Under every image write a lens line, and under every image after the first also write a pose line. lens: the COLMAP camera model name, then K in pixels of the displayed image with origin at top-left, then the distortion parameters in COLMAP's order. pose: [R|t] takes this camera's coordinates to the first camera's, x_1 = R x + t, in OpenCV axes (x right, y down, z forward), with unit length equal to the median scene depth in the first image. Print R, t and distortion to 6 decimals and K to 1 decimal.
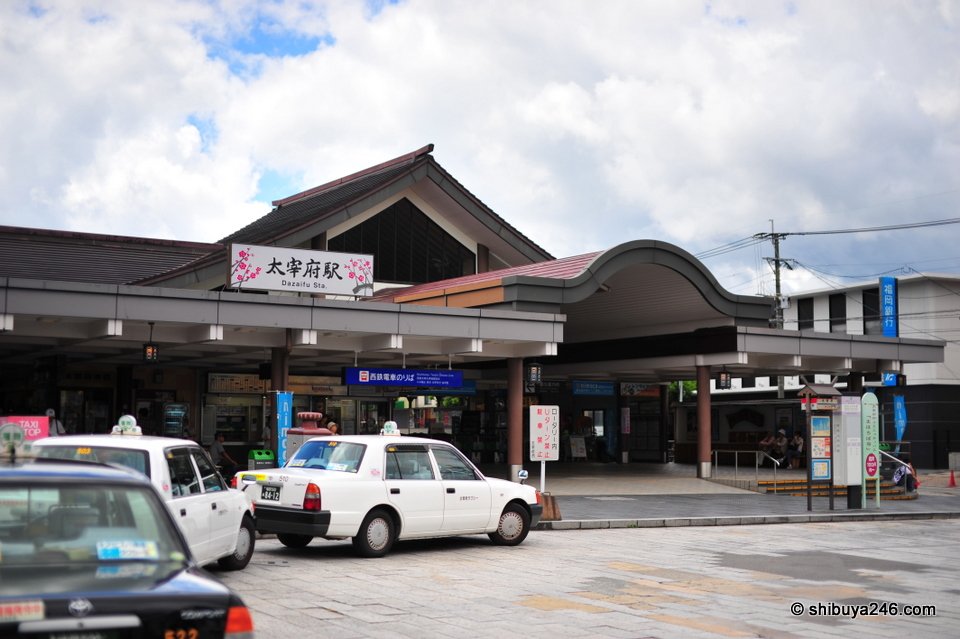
lens RADIAL K [[1283.2, 0, 478.4], [0, 1283.2, 318.2], [0, 0, 1]] dist [-0.110819, 0.000000]
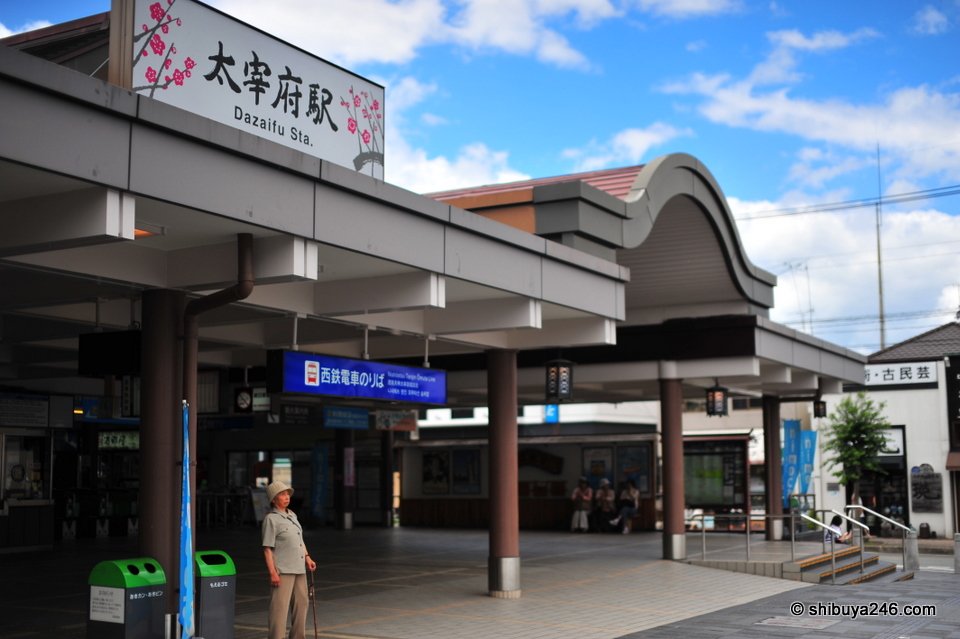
lens RADIAL K [[1283.2, 0, 481.4], [0, 1283.2, 320.3], [0, 0, 1]] dist [-0.110819, 0.000000]
pose [[0.877740, 0.044611, 0.477056, -0.256669], [-0.029813, 0.998812, -0.038549, 0.044106], [-0.478209, 0.019613, 0.878027, 0.617206]]
